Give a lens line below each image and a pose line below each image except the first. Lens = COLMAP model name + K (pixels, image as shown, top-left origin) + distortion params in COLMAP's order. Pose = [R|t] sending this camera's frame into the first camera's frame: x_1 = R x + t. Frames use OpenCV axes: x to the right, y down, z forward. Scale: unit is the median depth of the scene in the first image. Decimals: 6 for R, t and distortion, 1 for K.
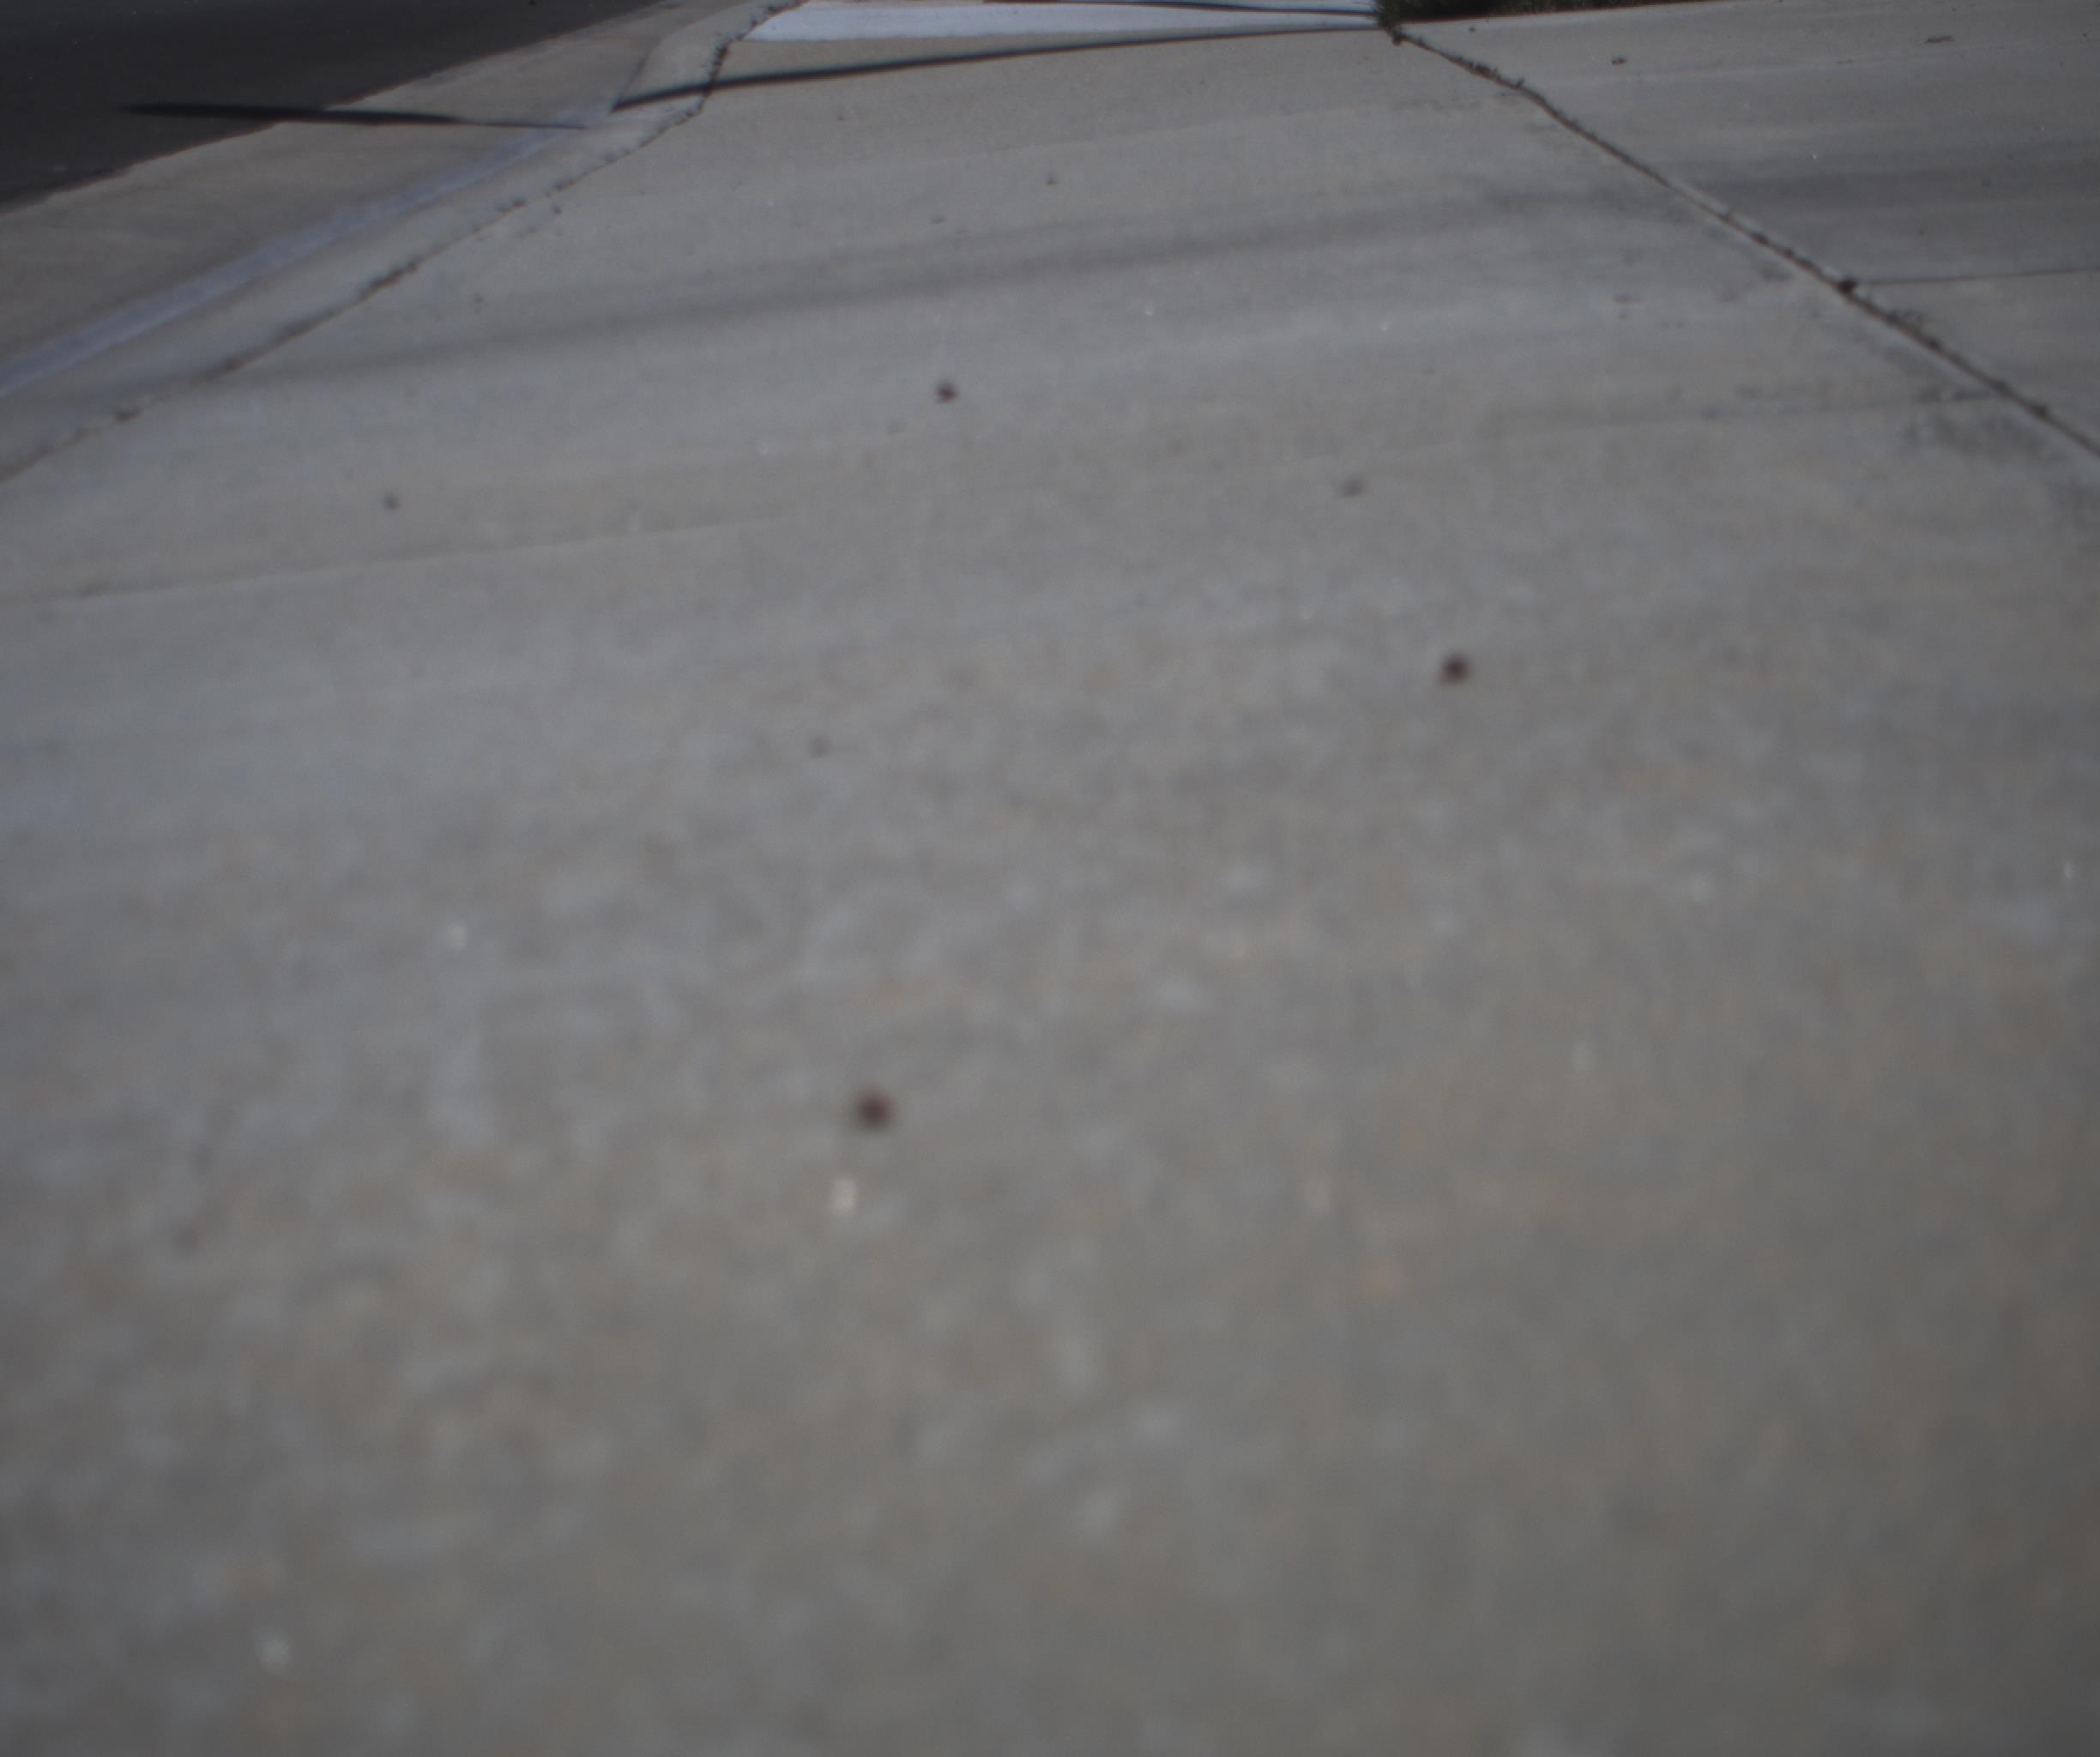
lens RADIAL K [[3903.1, 0, 1035.6], [0, 3903.1, 851.7], [0, 0, 1]] dist [-0.183728, 0.922124]
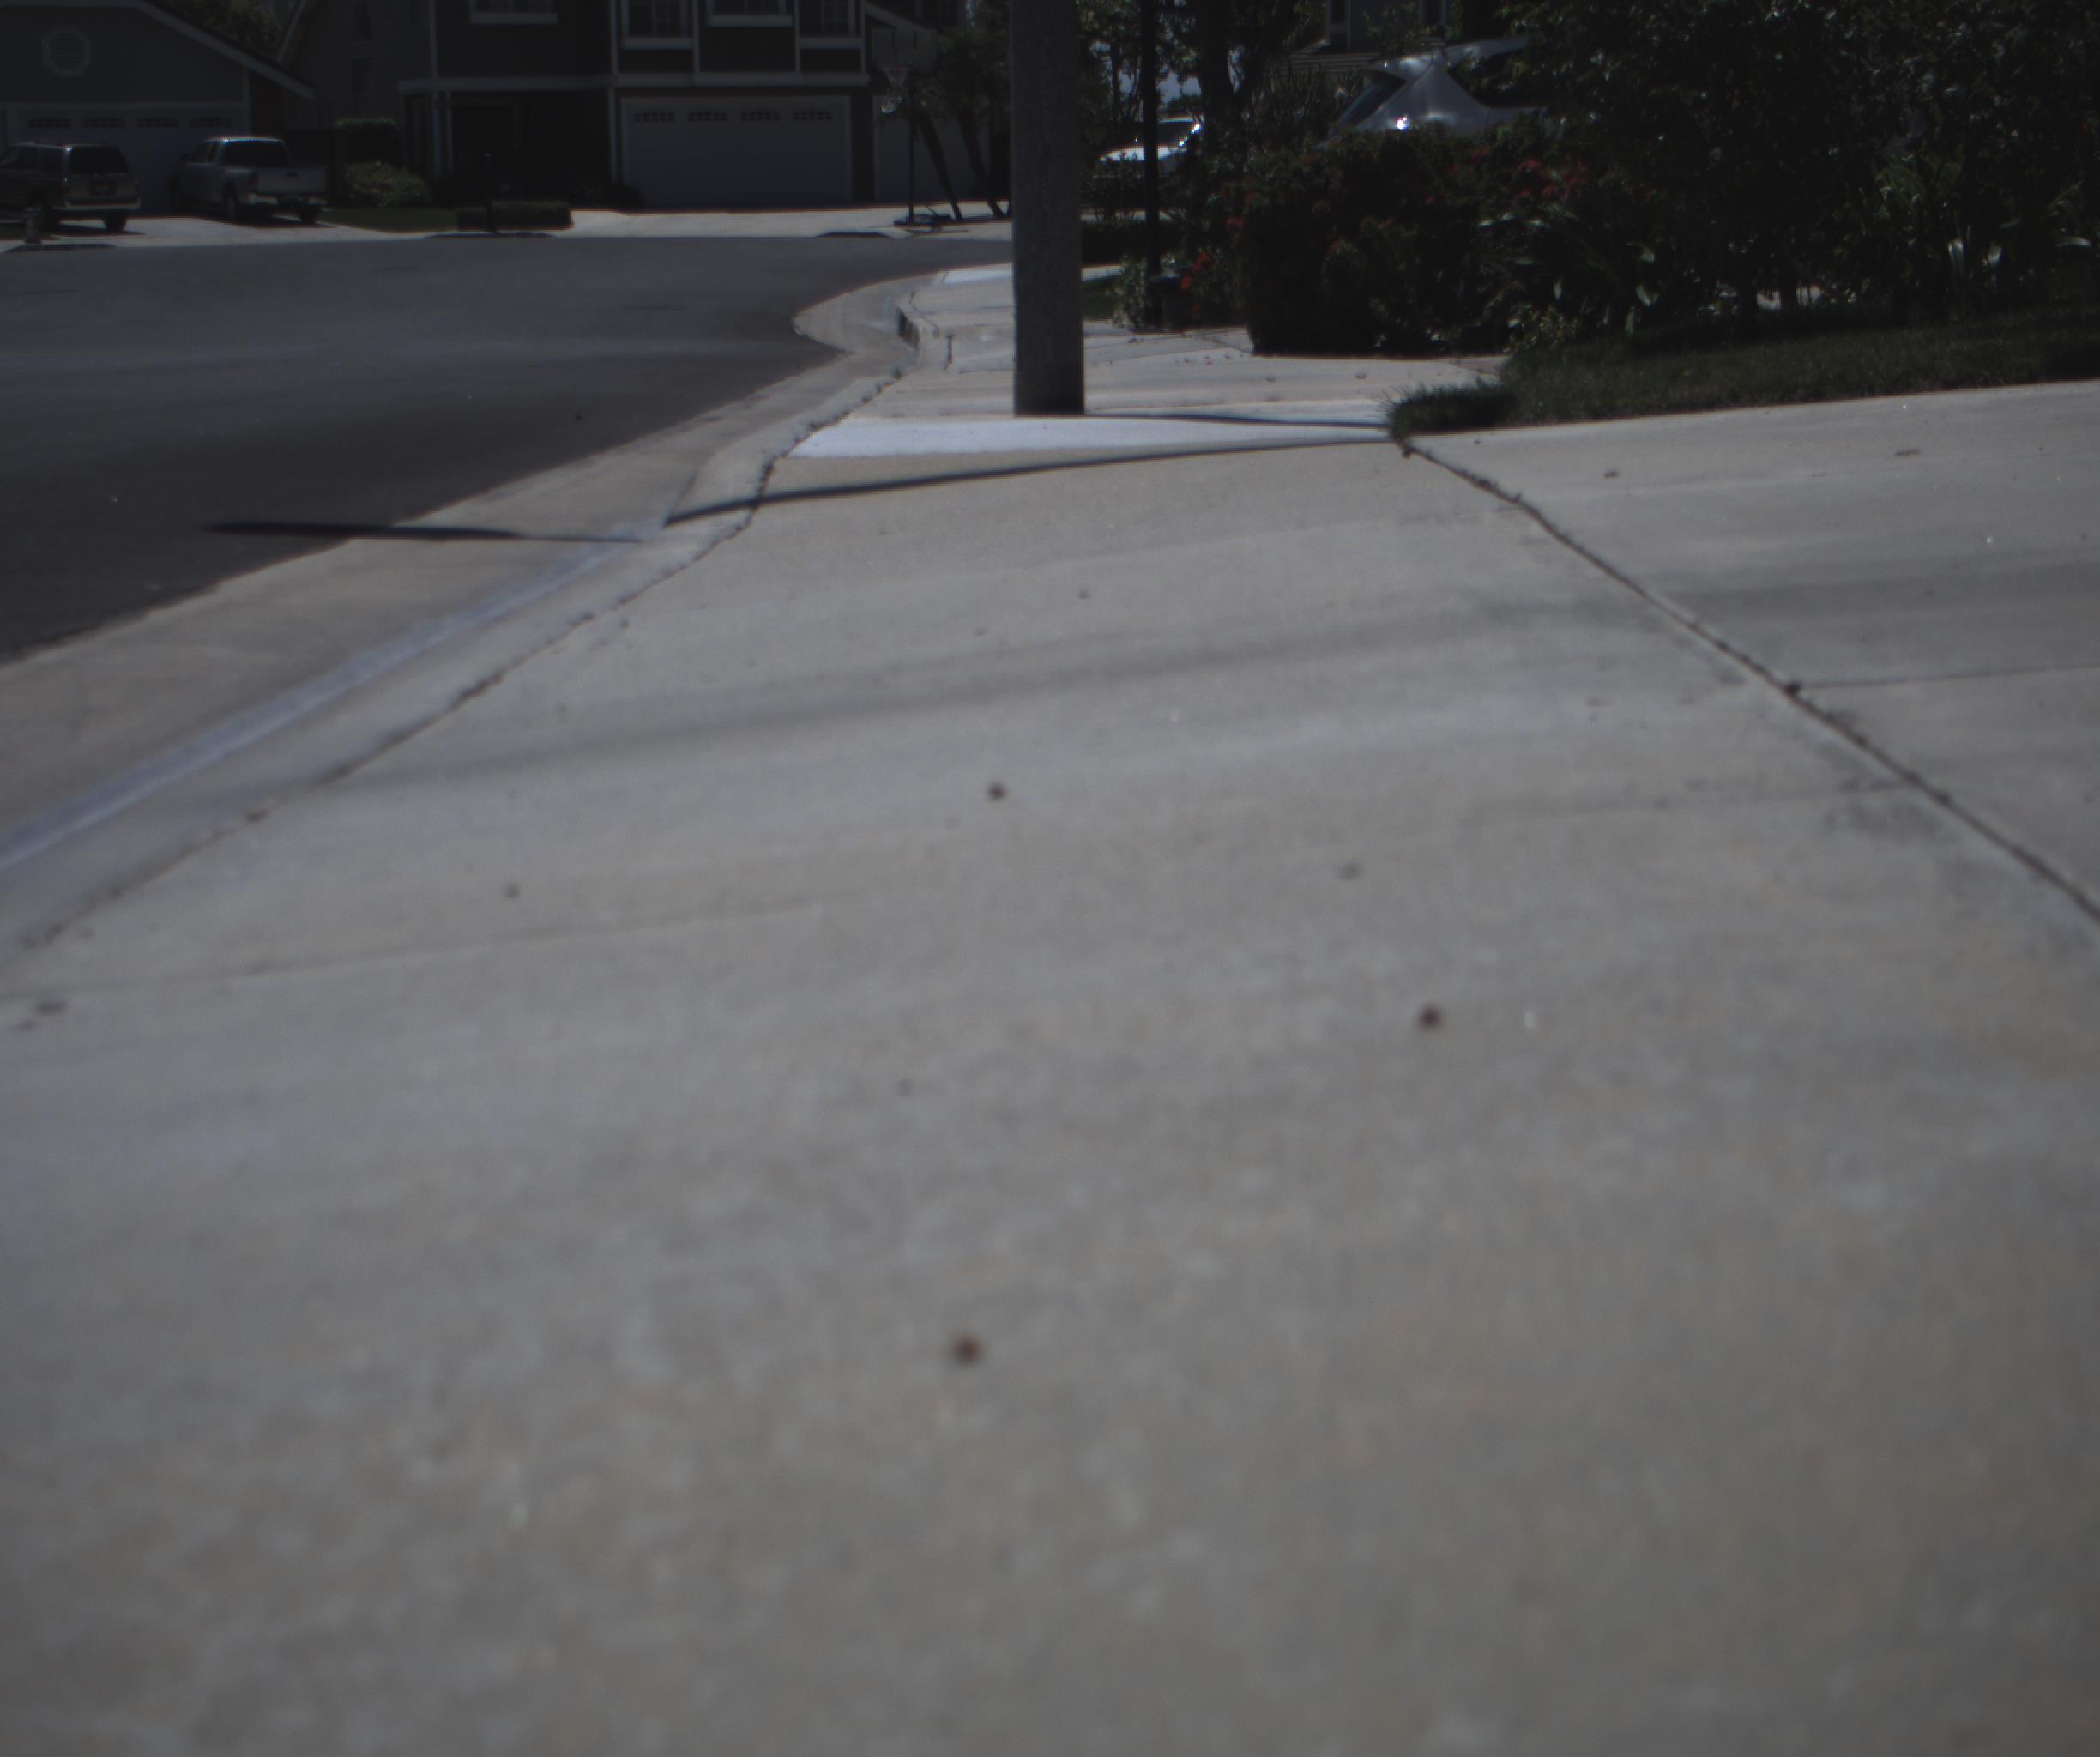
lens RADIAL K [[3903.1, 0, 1035.6], [0, 3903.1, 851.7], [0, 0, 1]] dist [-0.183728, 0.922124]
pose [[0.999931, -0.009118, -0.007430, -0.002126], [0.008325, 0.994899, -0.100536, 0.008747], [0.008309, 0.100467, 0.994906, -0.082609]]
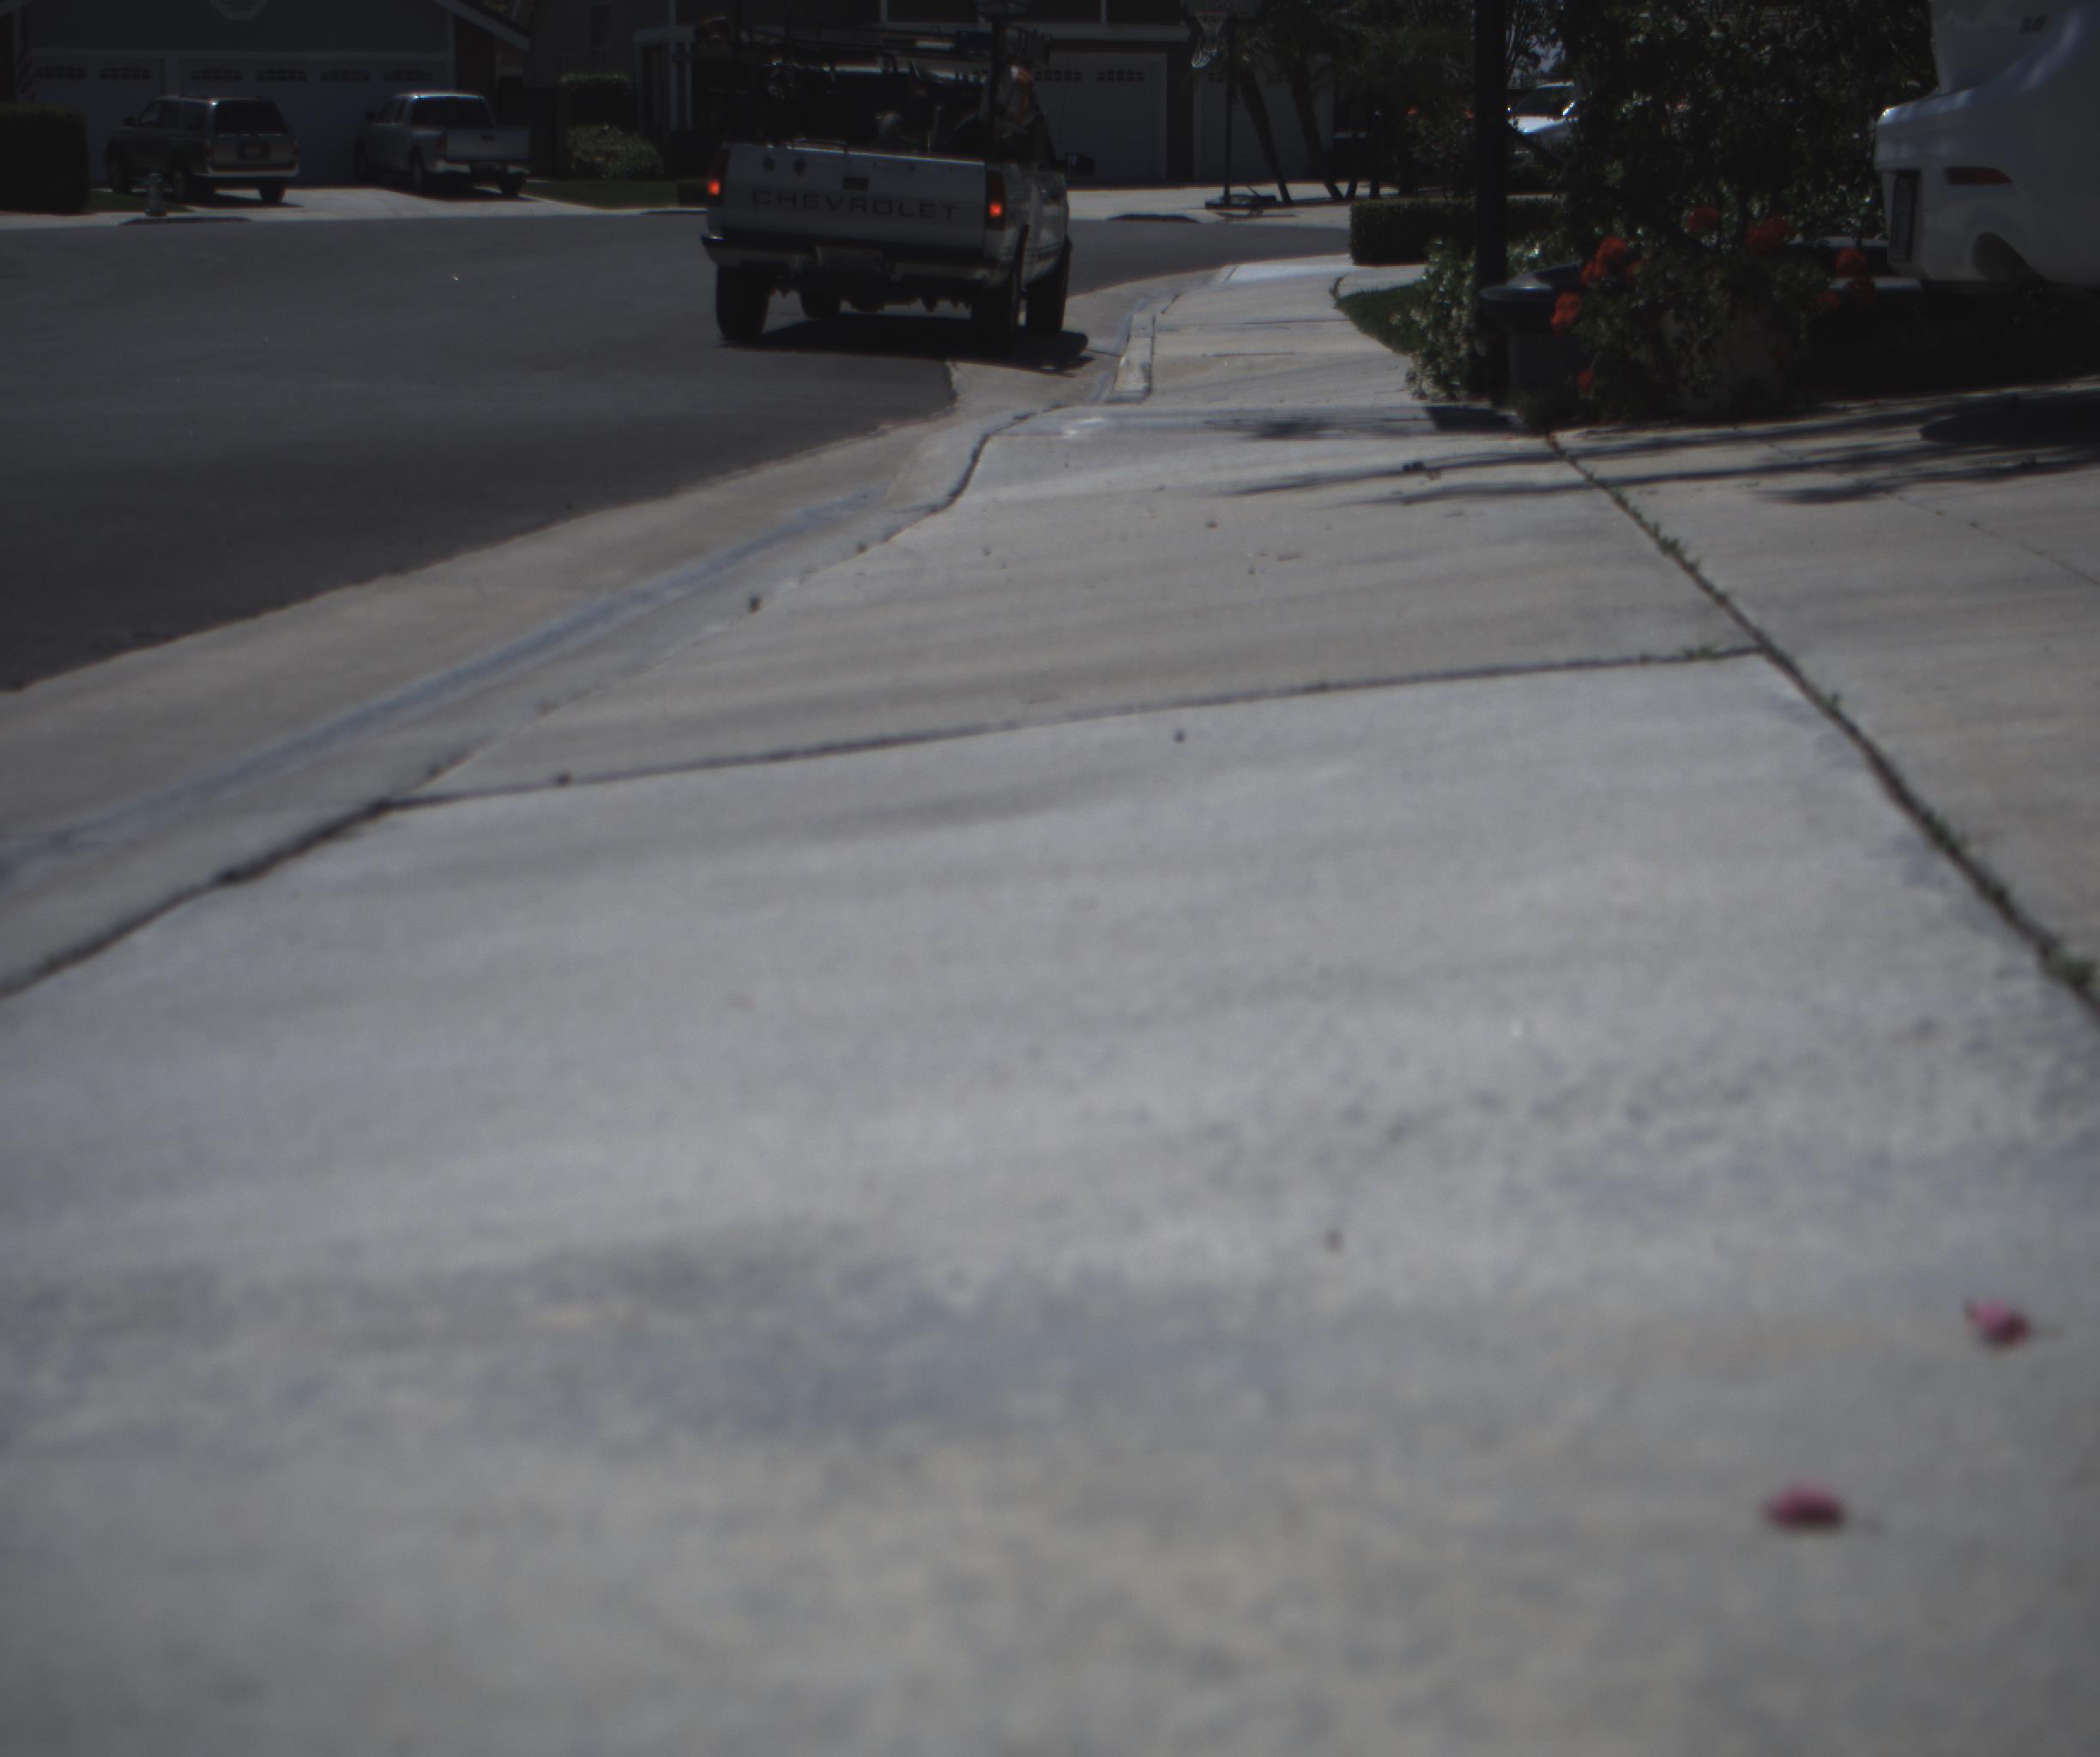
lens RADIAL K [[3903.1, 0, 1035.6], [0, 3903.1, 851.7], [0, 0, 1]] dist [-0.183728, 0.922124]
pose [[0.994788, 0.018213, -0.100329, 0.106493], [-0.028047, 0.994840, -0.097502, -0.822249], [0.098035, 0.099808, 0.990165, 3.169270]]
